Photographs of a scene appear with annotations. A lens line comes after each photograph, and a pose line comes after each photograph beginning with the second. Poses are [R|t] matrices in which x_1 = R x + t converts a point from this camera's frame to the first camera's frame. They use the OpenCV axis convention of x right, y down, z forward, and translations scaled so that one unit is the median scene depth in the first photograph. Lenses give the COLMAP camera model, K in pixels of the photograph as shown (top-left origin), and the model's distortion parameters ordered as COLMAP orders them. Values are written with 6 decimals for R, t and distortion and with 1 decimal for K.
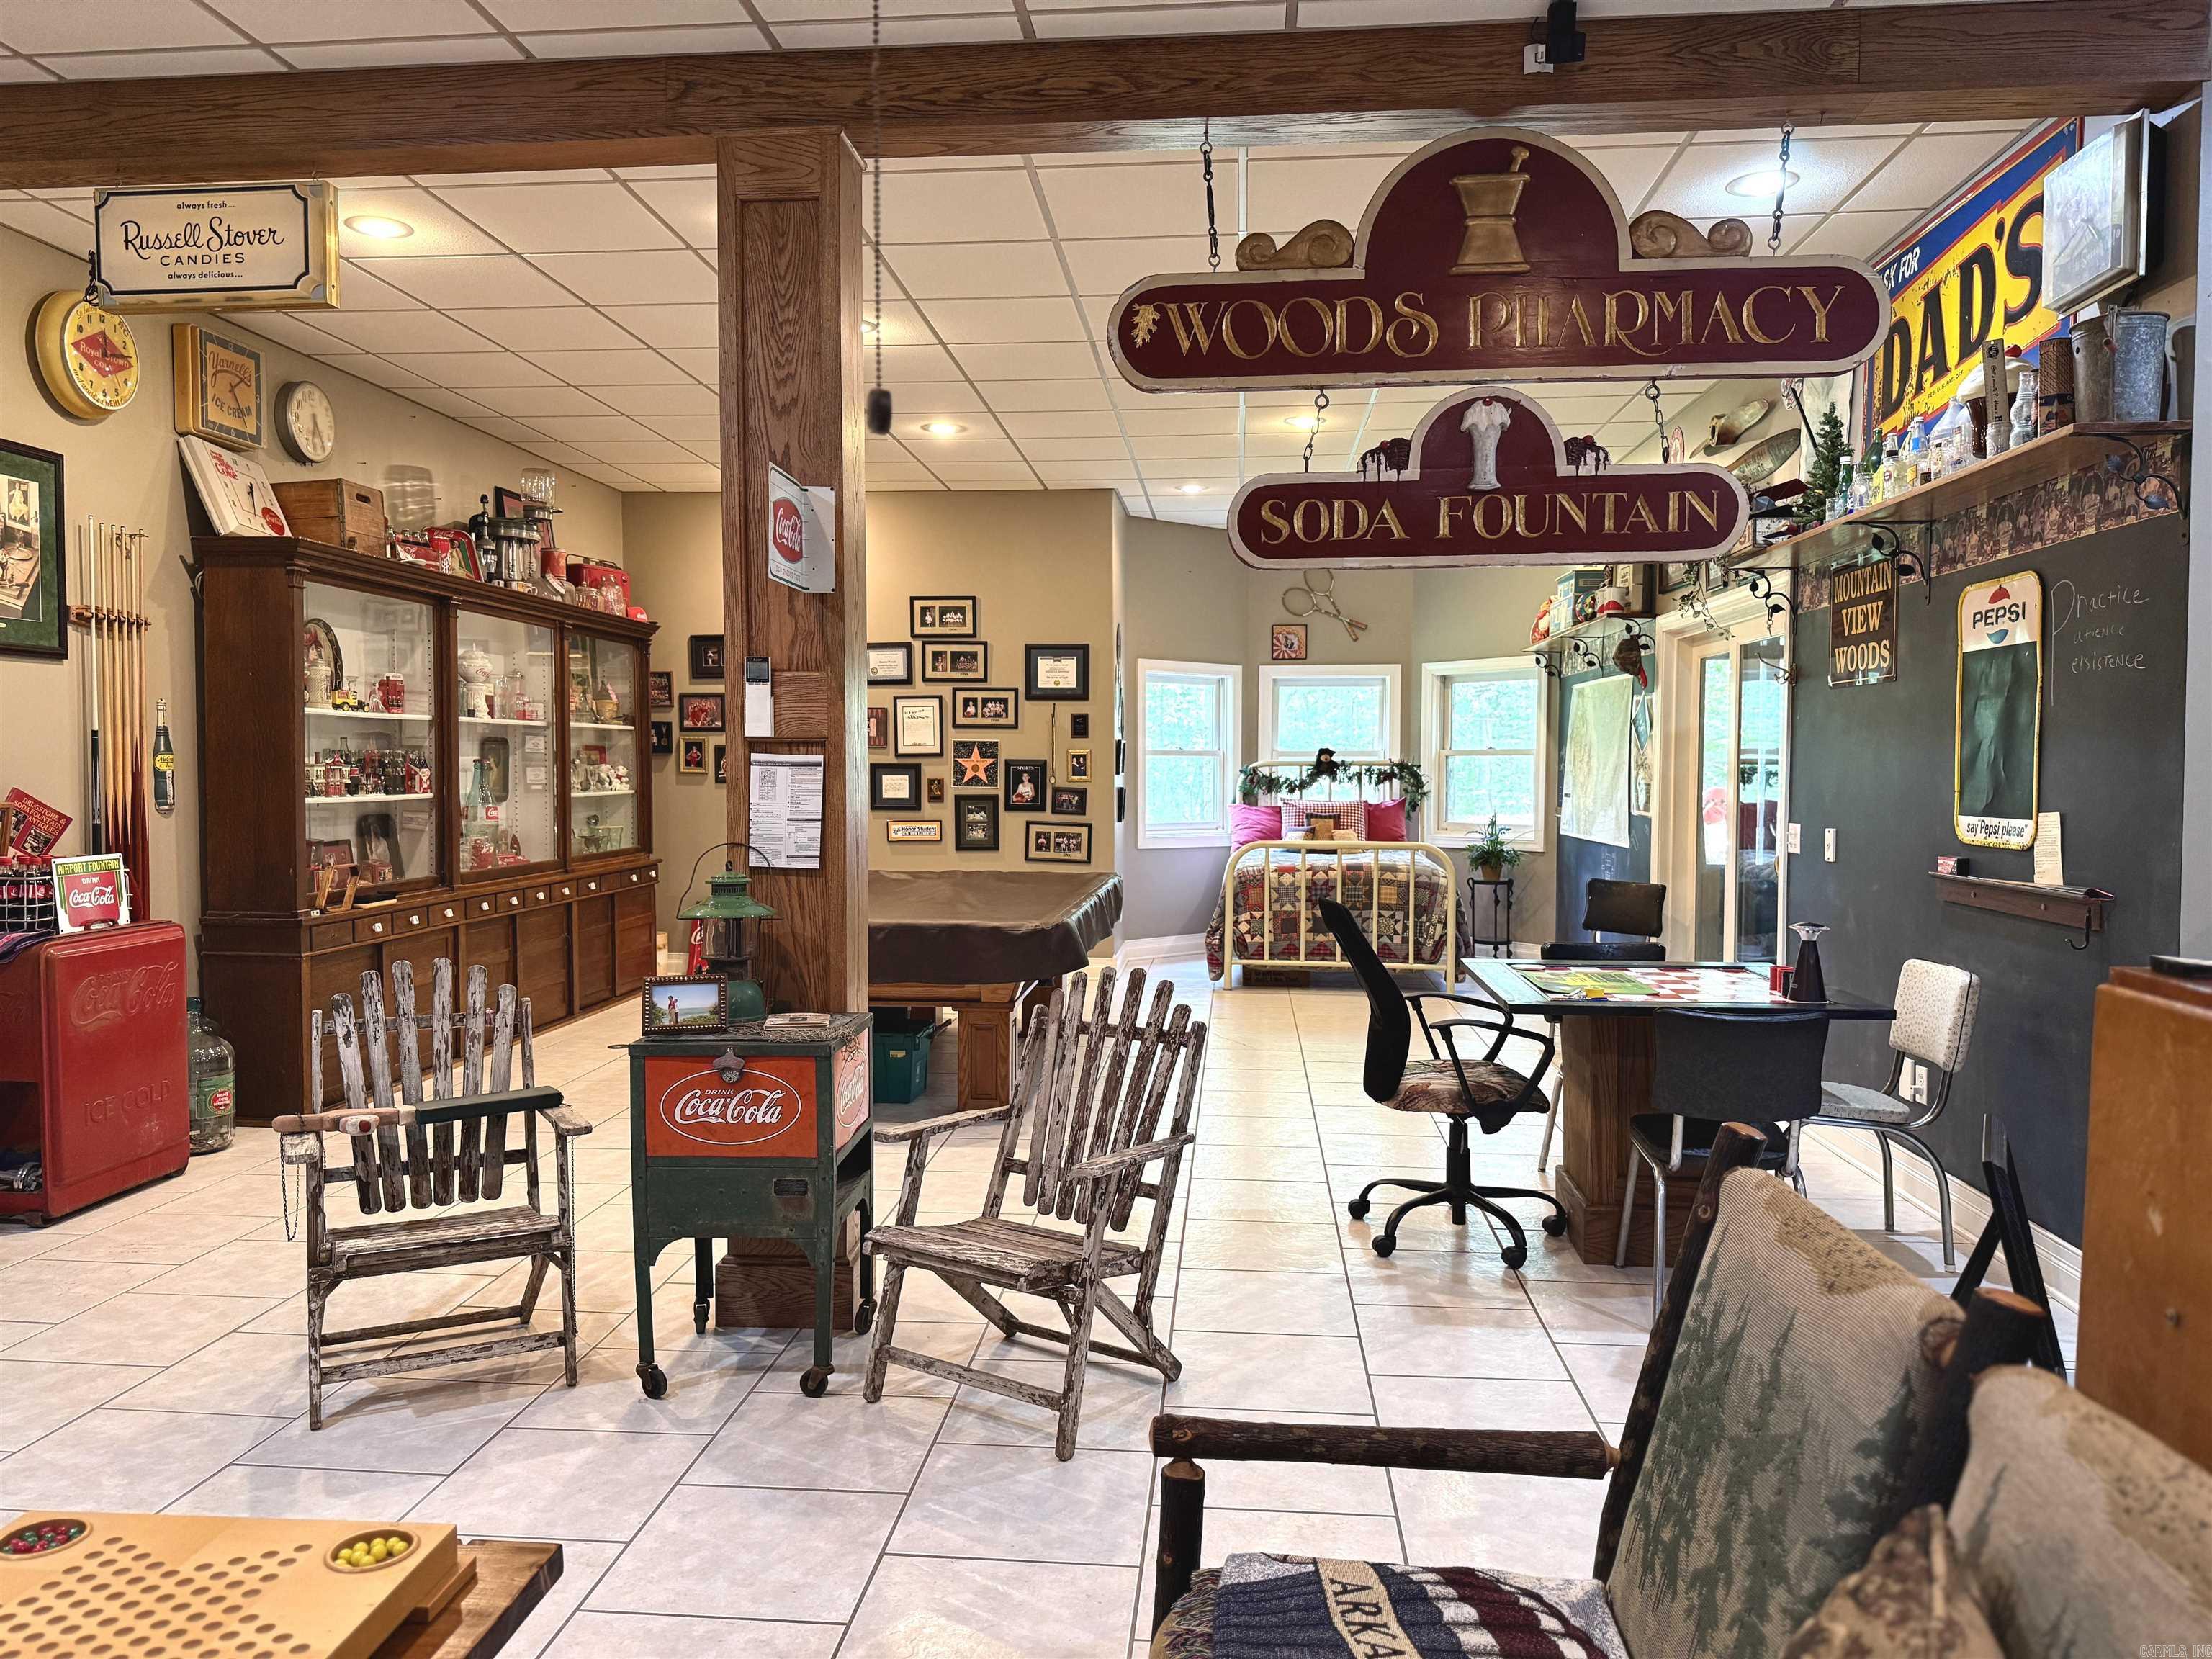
lens RADIAL K [[1564.7, 0, 1097.5], [0, 1564.7, 828.8], [0, 0, 1]] dist [0.032764, -0.030419]
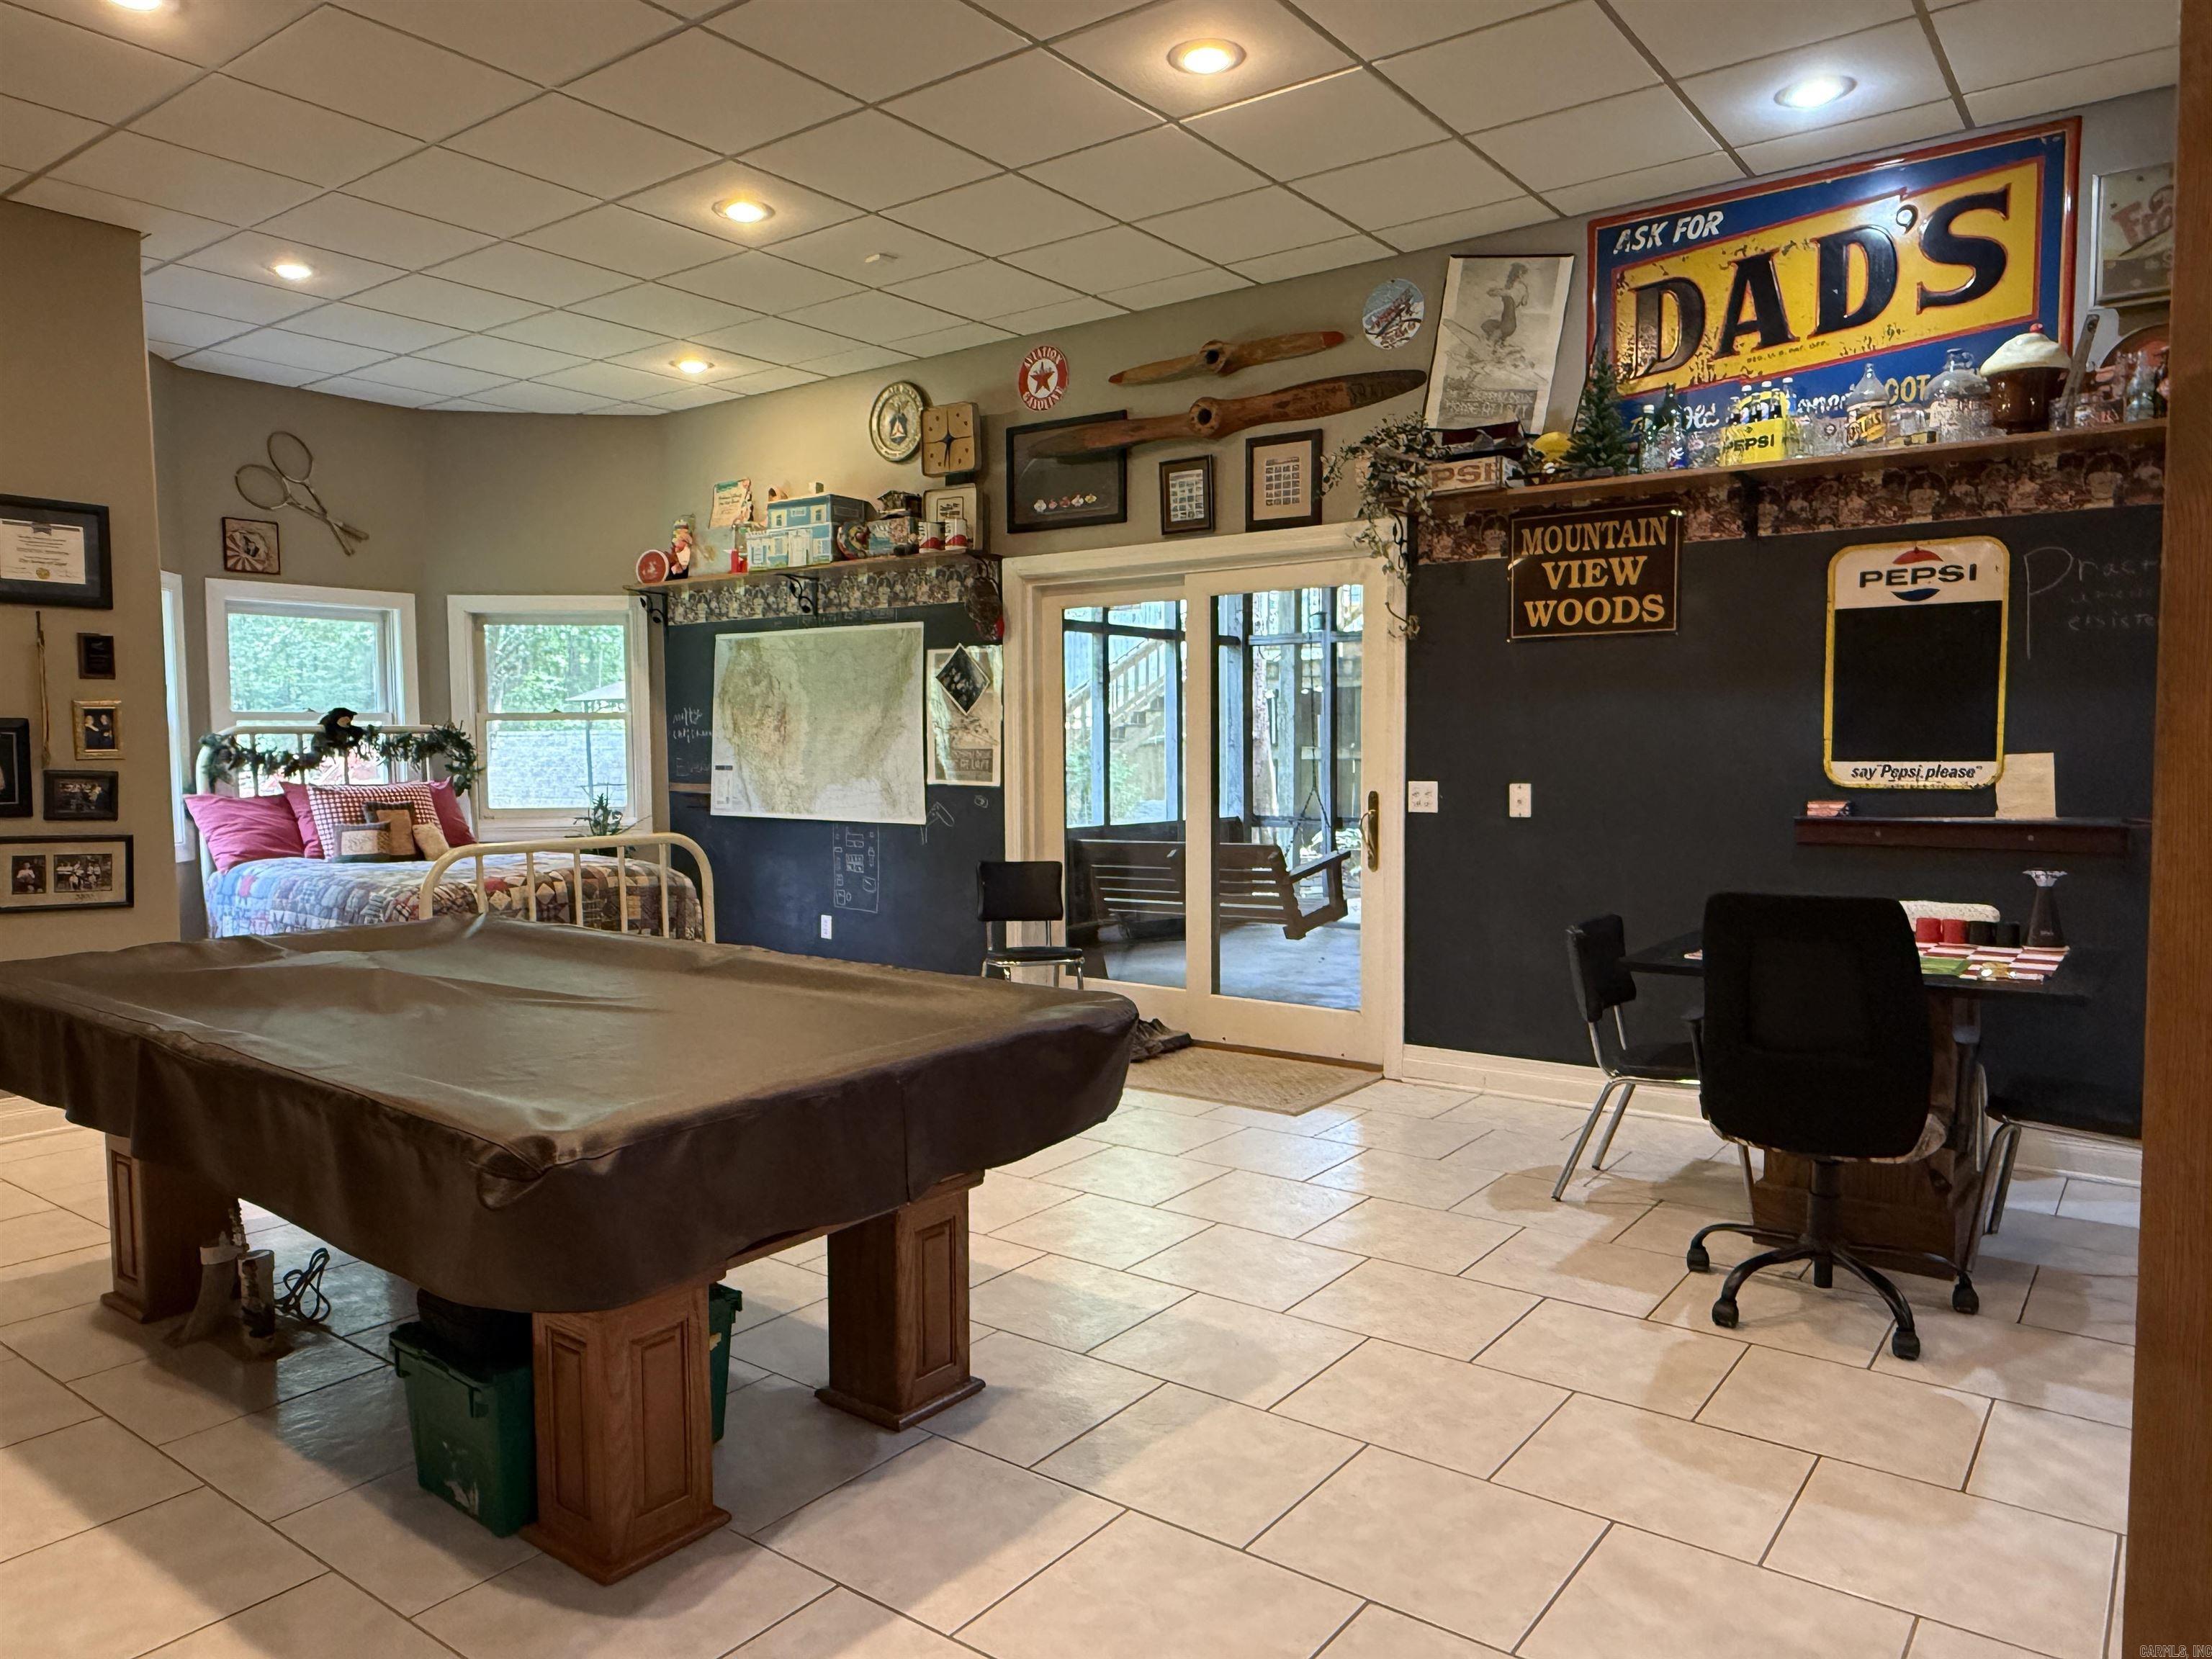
lens RADIAL K [[1483.2, 0, 1117.8], [0, 1483.2, 833.3], [0, 0, 1]] dist [0.005727, 0.006160]
pose [[0.516311, -0.058575, 0.854396, -0.273294], [0.042577, 0.998180, 0.042703, -0.011542], [-0.855342, 0.014329, 0.517866, 0.430557]]
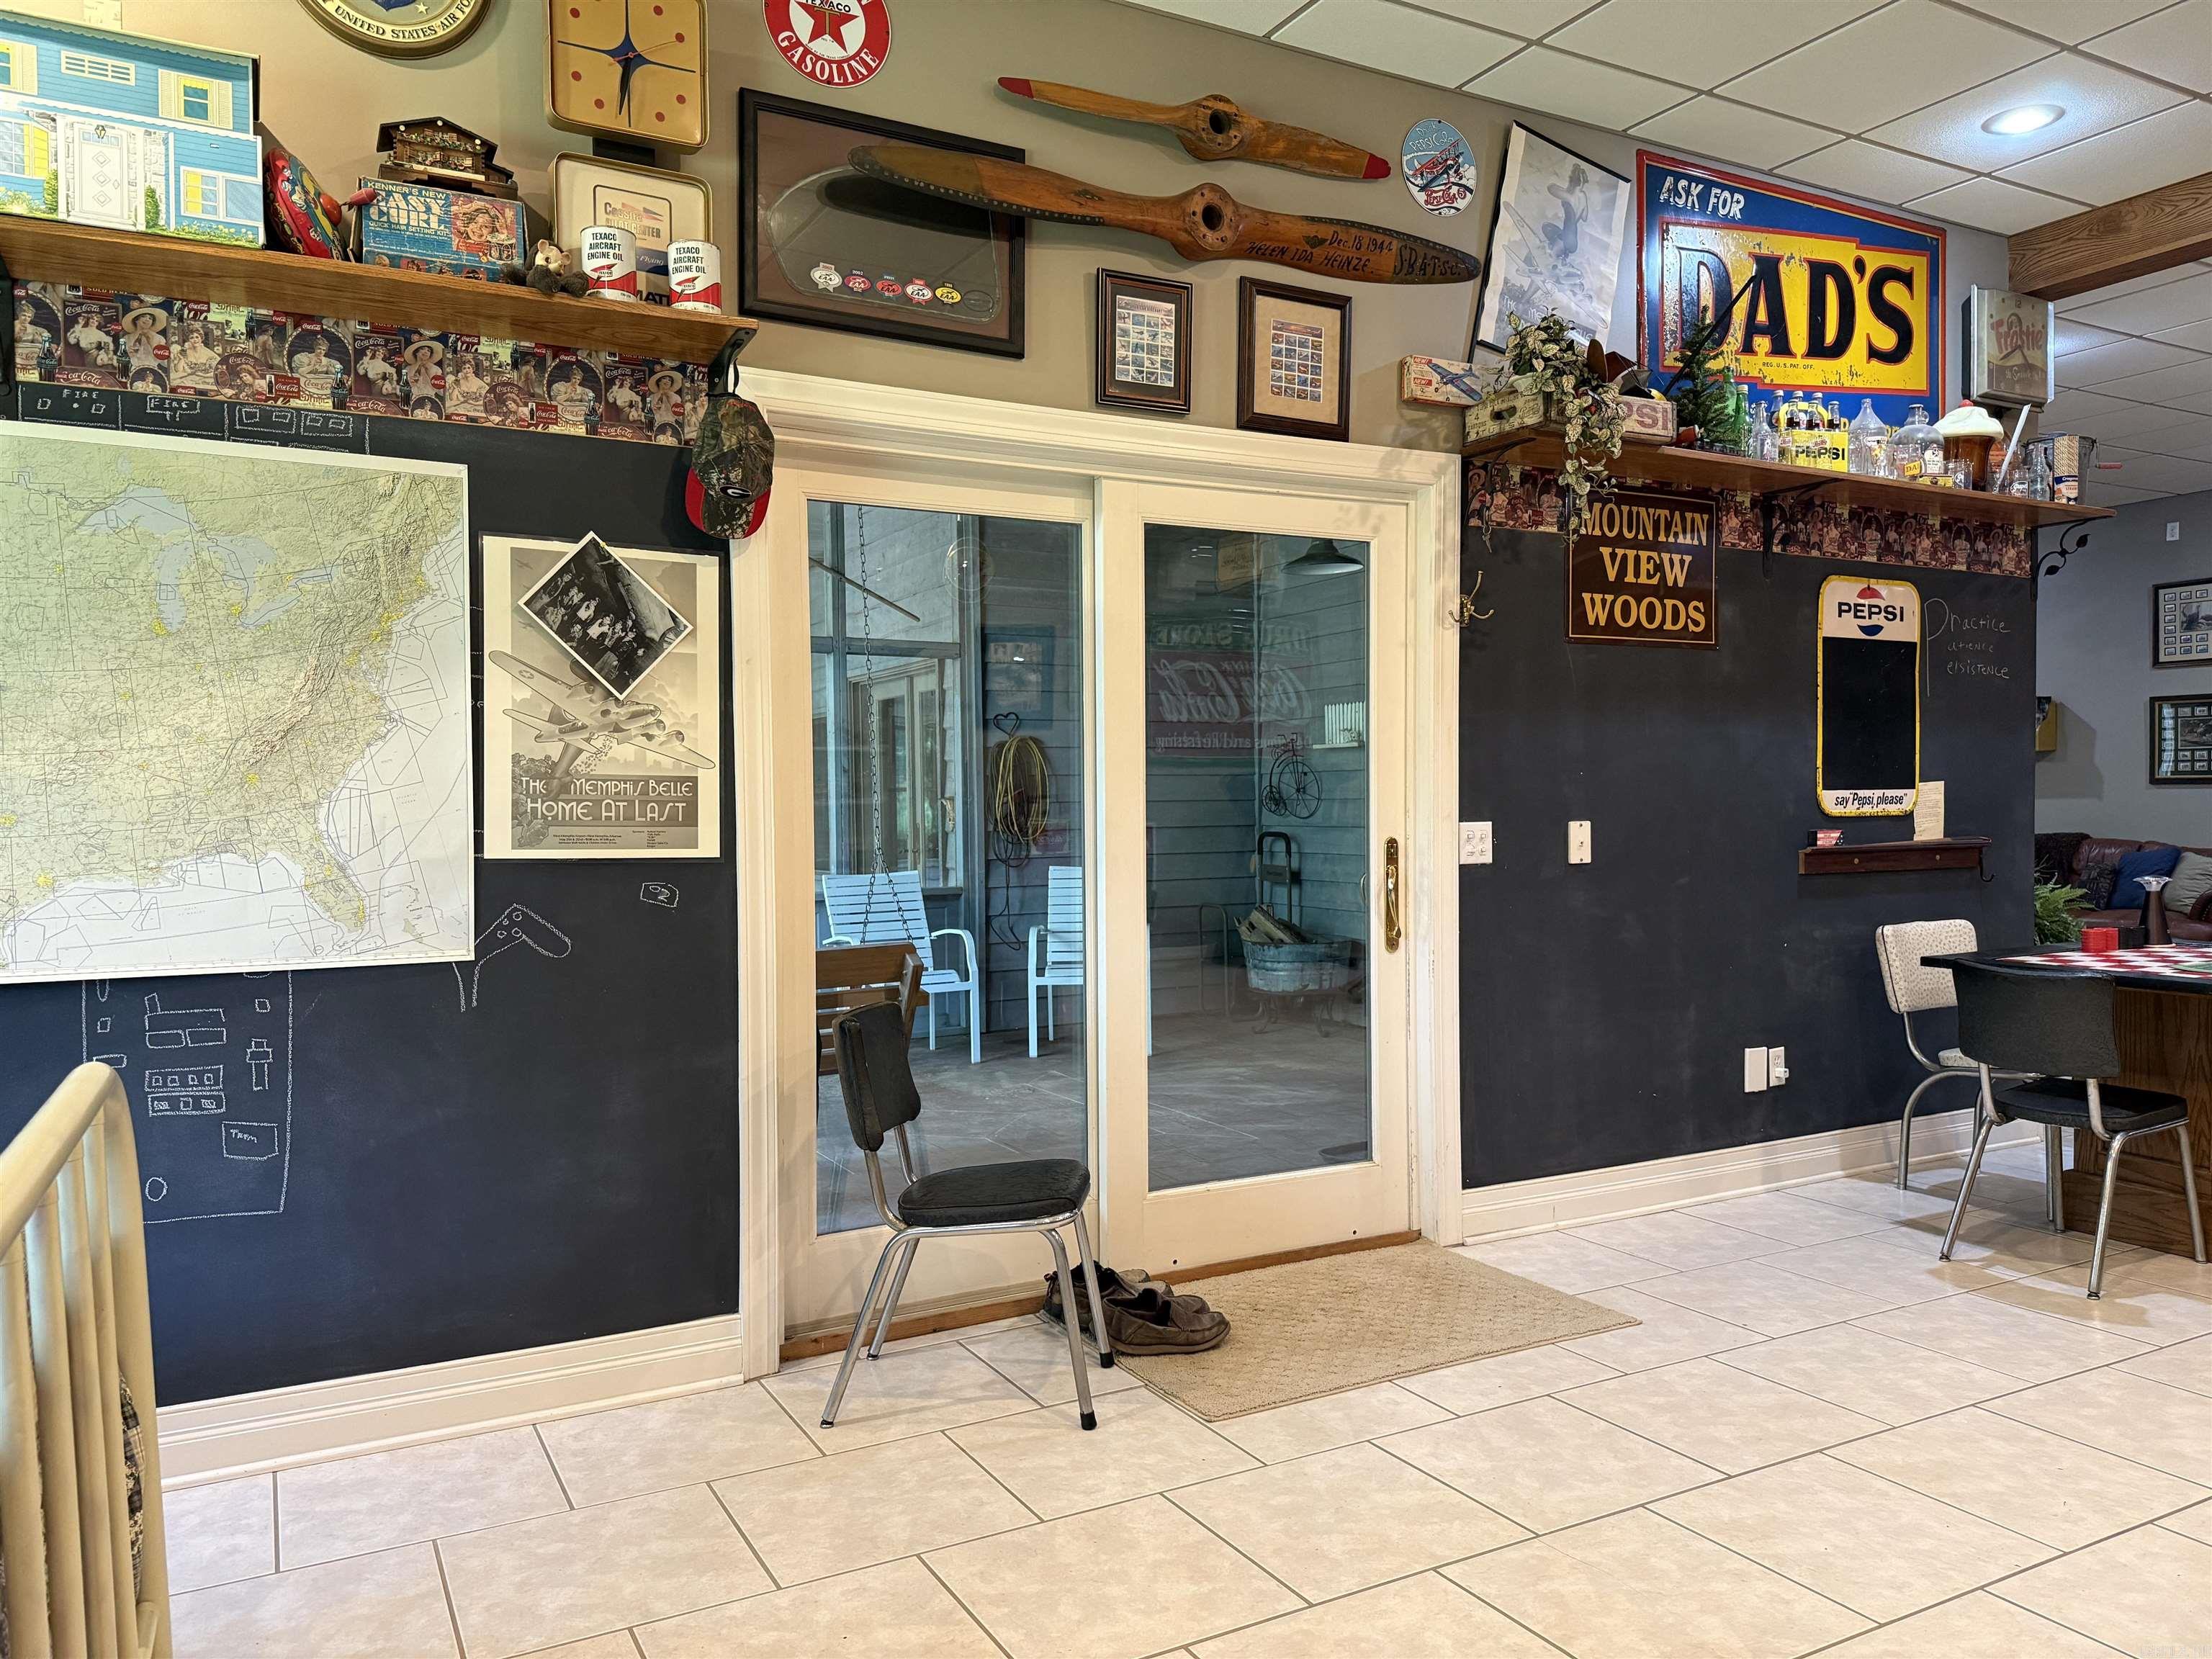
lens RADIAL K [[1564.7, 0, 1105.6], [0, 1564.7, 833.7], [0, 0, 1]] dist [0.032764, -0.030419]
pose [[-0.552169, -0.012501, 0.833638, -0.032206], [0.043318, 0.998107, 0.043659, -0.022419], [-0.832606, 0.060219, -0.550583, 0.954866]]
